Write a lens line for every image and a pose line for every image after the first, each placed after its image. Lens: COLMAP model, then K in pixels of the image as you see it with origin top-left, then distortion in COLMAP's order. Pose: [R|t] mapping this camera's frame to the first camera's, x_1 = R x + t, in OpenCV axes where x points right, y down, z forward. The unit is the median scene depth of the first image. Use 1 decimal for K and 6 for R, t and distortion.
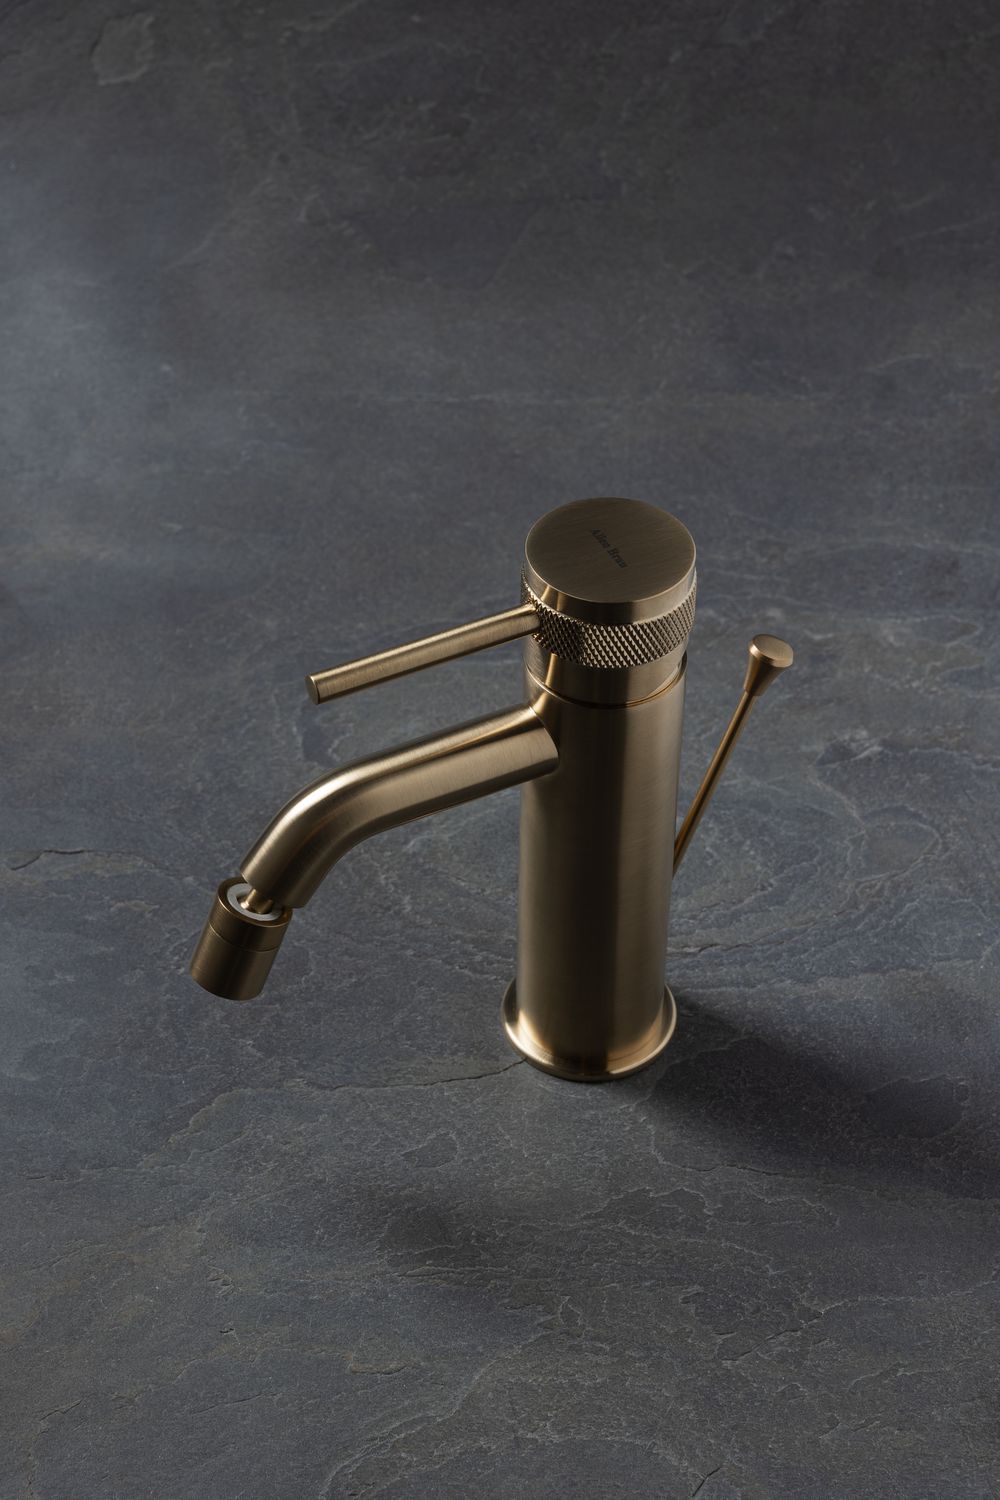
lens RADIAL K [[2935.0, 0, 493.5], [0, 2935.0, 762.0], [0, 0, 1]] dist [0.065402, 0.000000]
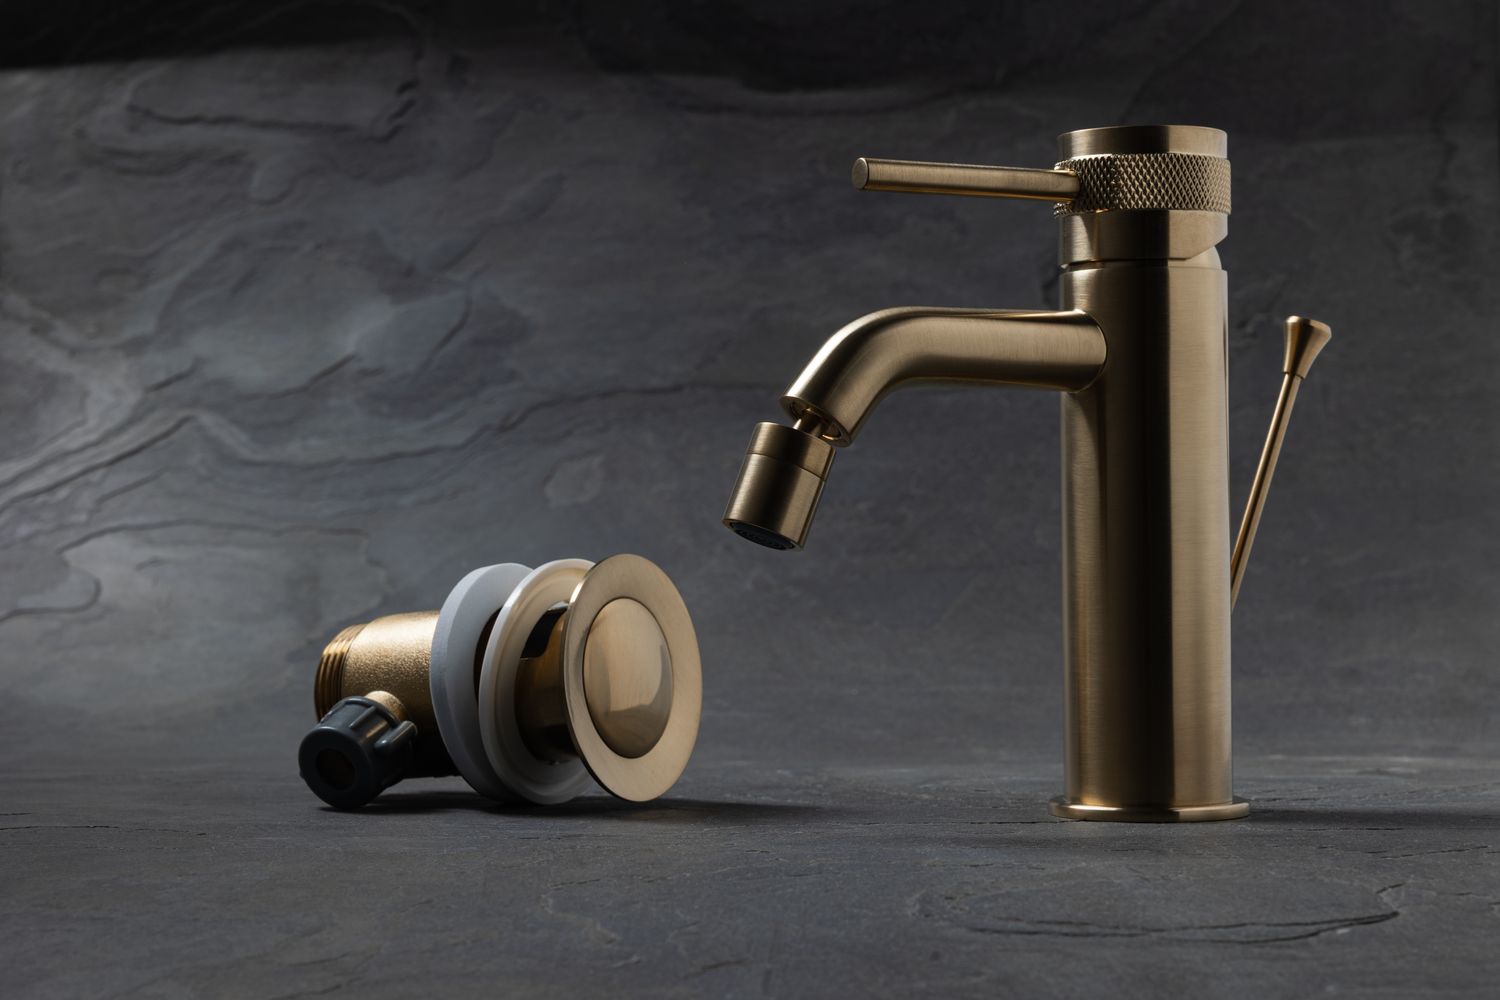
lens RADIAL K [[2935.0, 0, 759.8], [0, 2935.0, 475.6], [0, 0, 1]] dist [0.065402, 0.000000]
pose [[0.999768, -0.018021, 0.011804, -0.089475], [0.021234, 0.731979, -0.680996, 0.592589], [0.003632, 0.681089, 0.732192, 0.284929]]
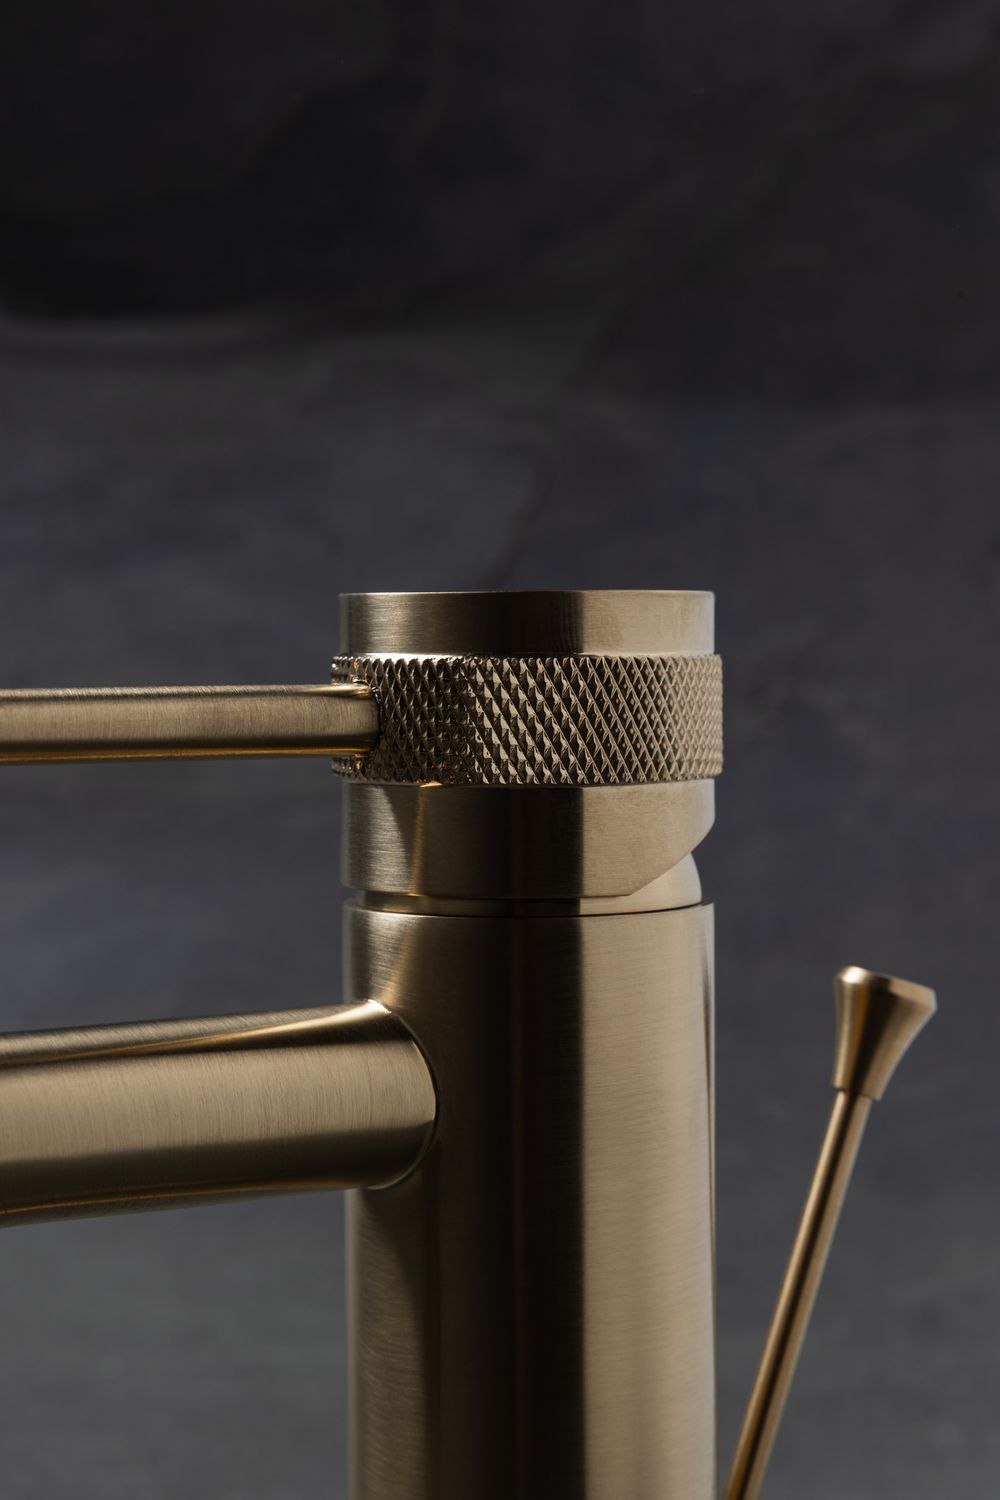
lens RADIAL K [[2935.0, 0, 495.1], [0, 2935.0, 743.6], [0, 0, 1]] dist [0.065402, 0.000000]
pose [[0.996499, -0.019514, 0.081297, -0.001858], [0.067277, 0.764462, -0.641149, 0.199024], [-0.049638, 0.644373, 0.763098, 0.566006]]
